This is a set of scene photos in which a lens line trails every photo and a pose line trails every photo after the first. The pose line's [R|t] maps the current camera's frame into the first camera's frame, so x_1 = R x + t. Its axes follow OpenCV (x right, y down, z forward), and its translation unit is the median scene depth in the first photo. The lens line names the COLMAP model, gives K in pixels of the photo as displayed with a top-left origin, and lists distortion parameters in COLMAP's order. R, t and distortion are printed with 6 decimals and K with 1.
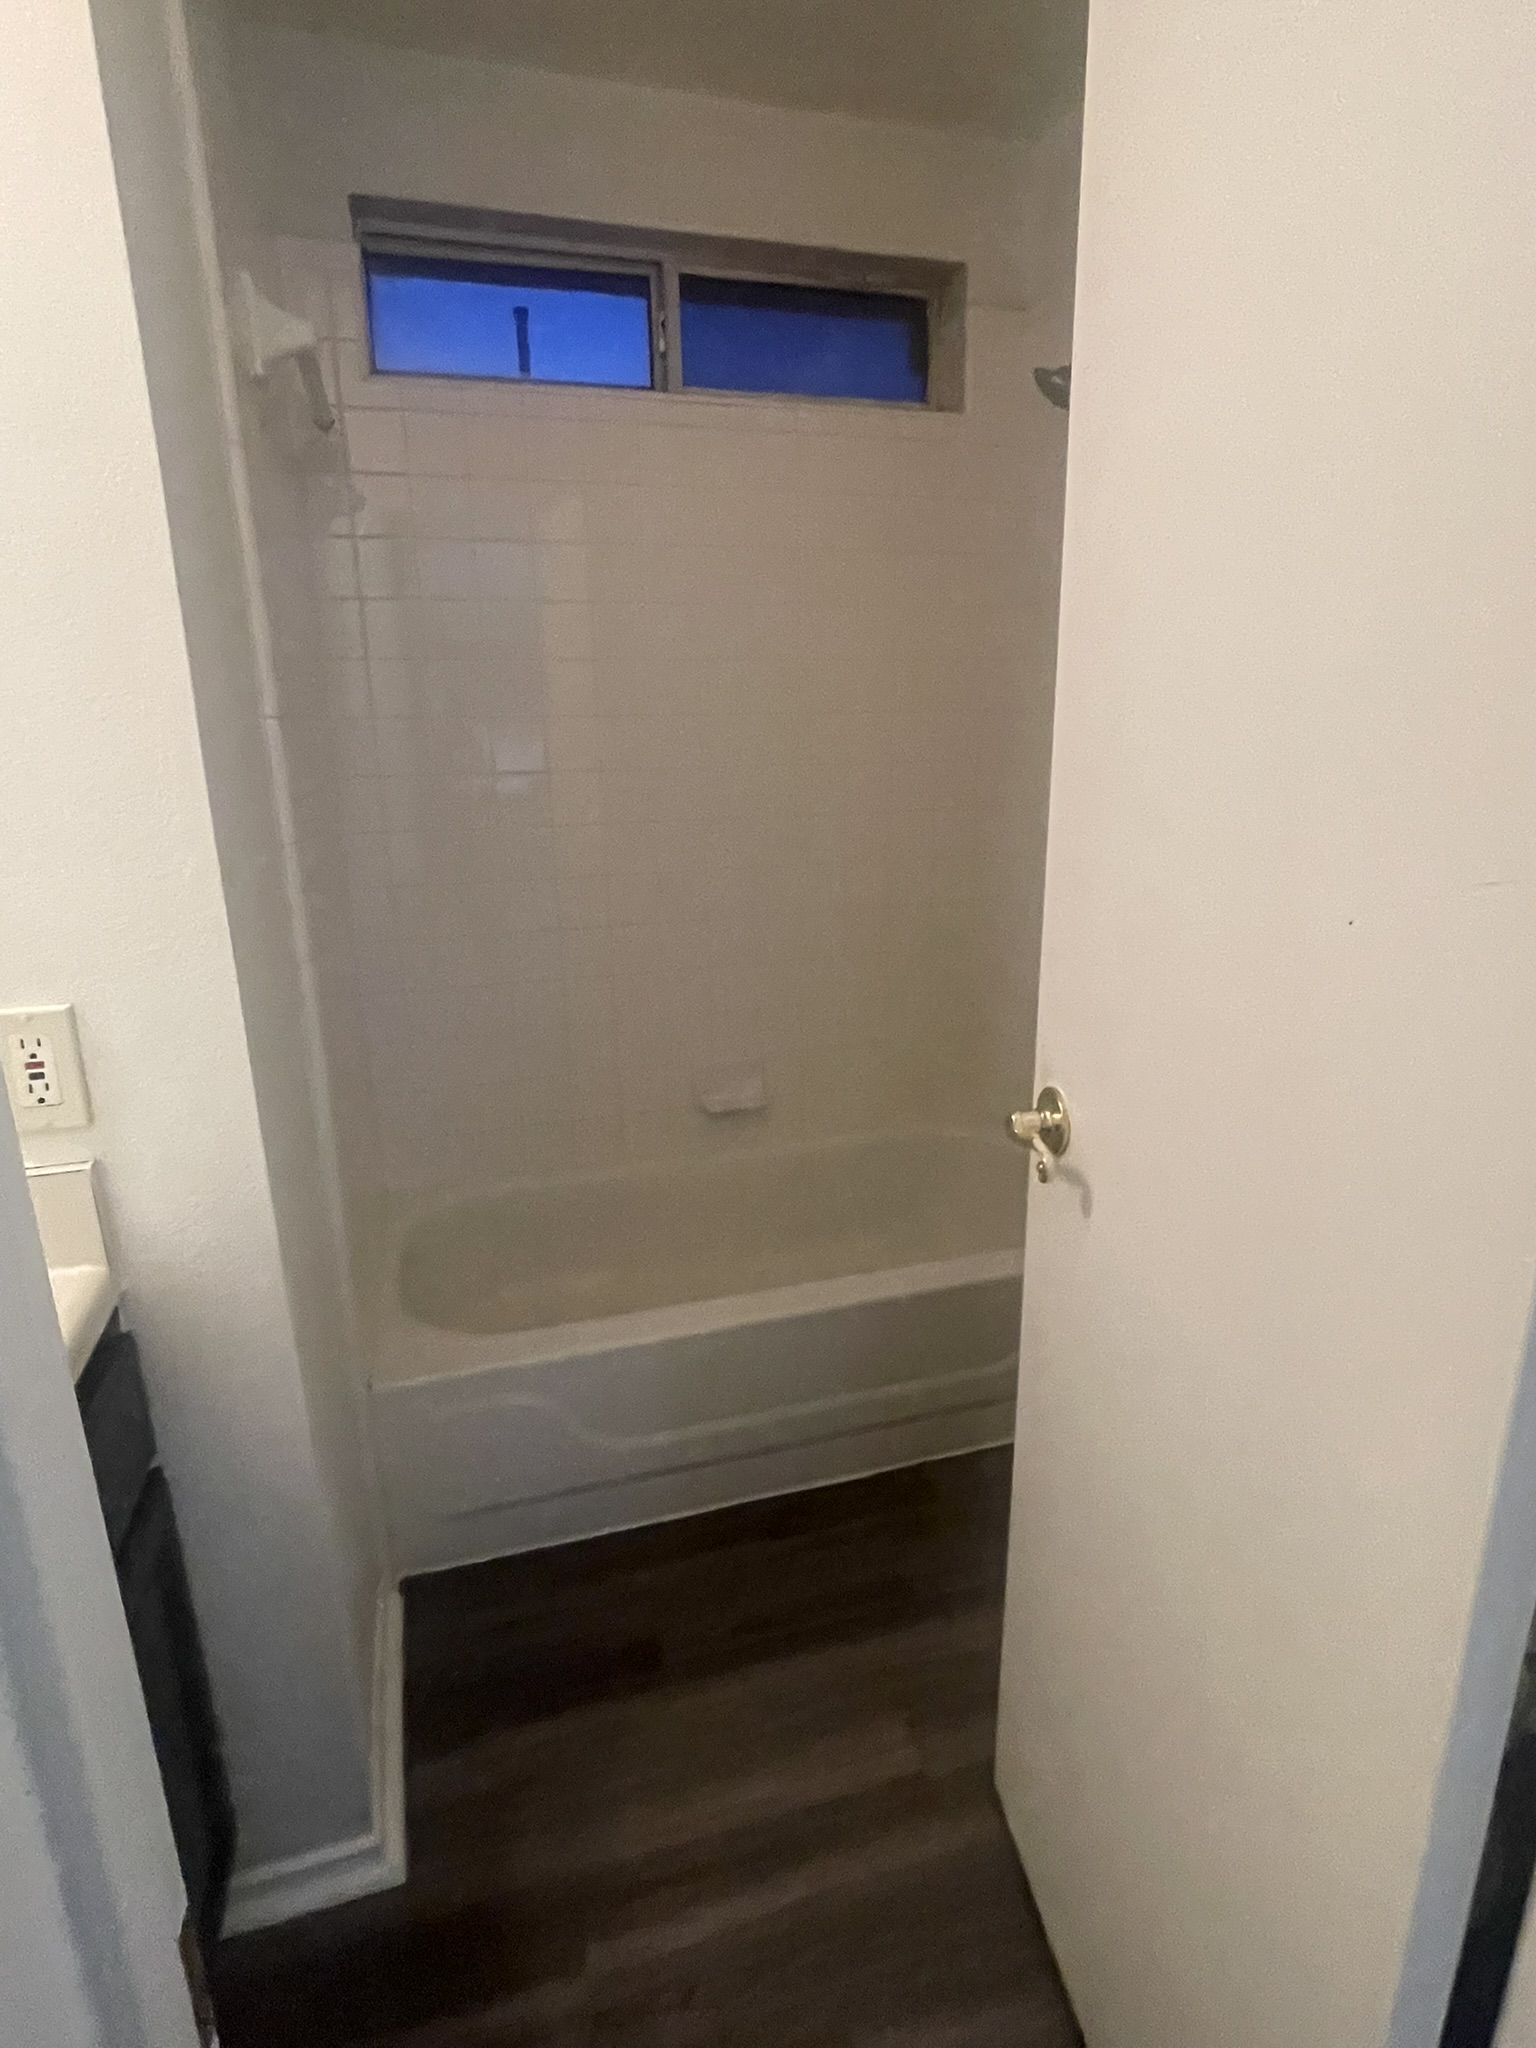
lens RADIAL K [[1070.1, 0, 768.0], [0, 1070.1, 1024.0], [0, 0, 1]] dist [-0.002652, -0.001036]
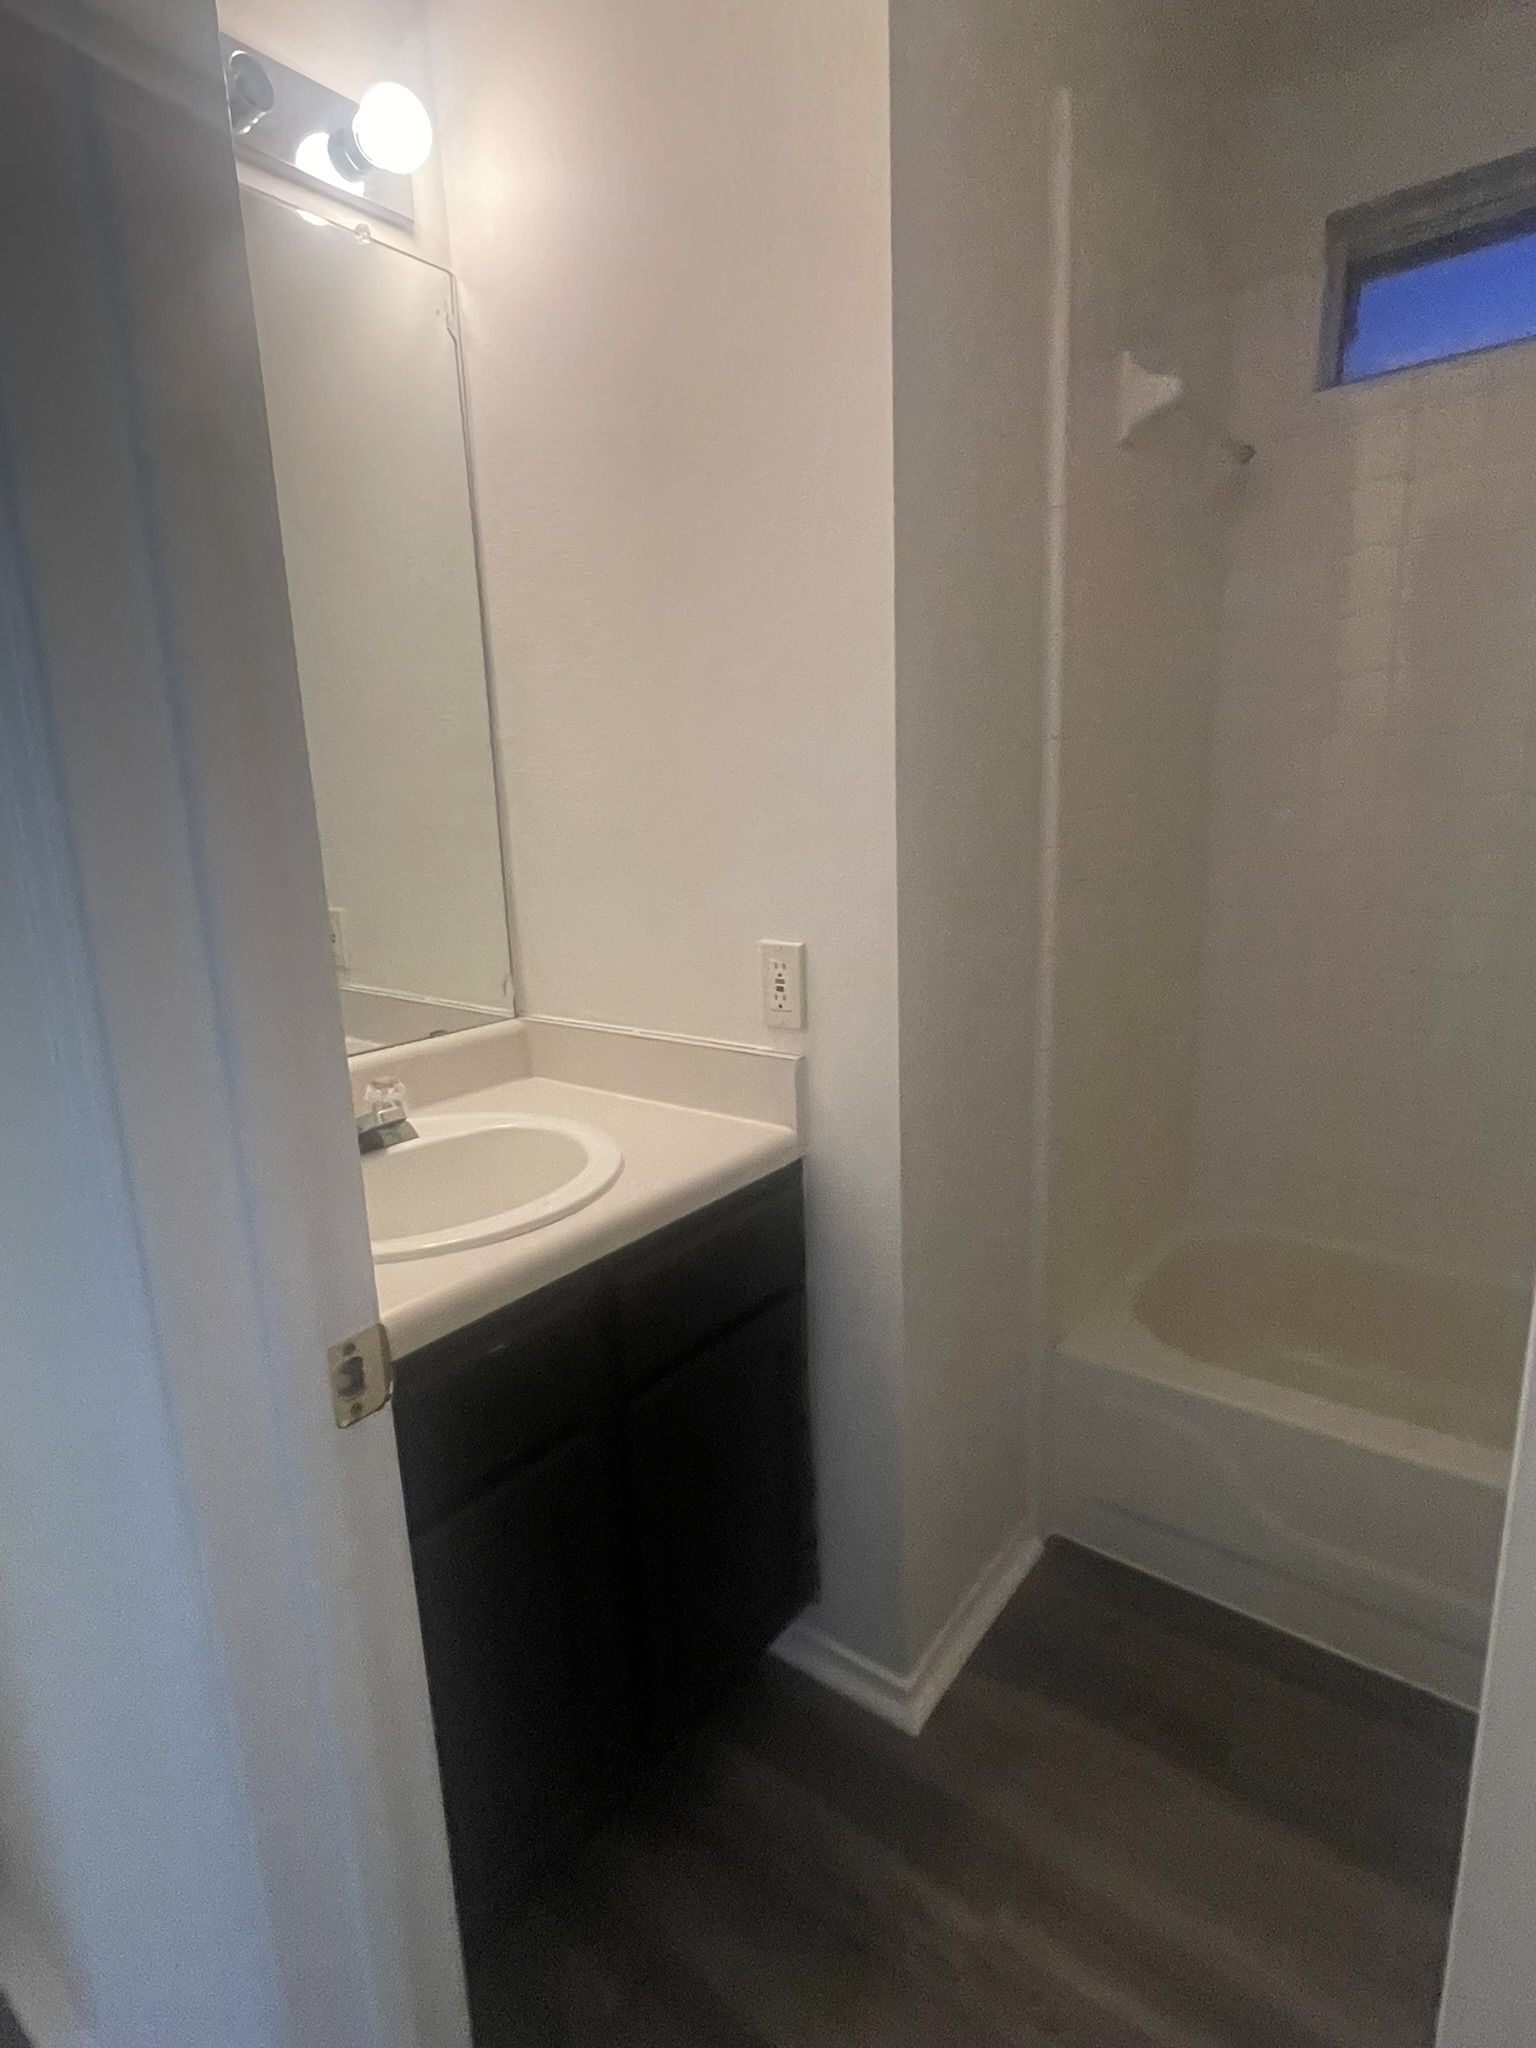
lens RADIAL K [[1070.1, 0, 768.0], [0, 1070.1, 1024.0], [0, 0, 1]] dist [-0.002652, -0.001036]
pose [[0.569309, 0.204657, -0.796243, 0.406676], [-0.211188, 0.972425, 0.098943, -0.038840], [0.794536, 0.111828, 0.596832, 0.106199]]
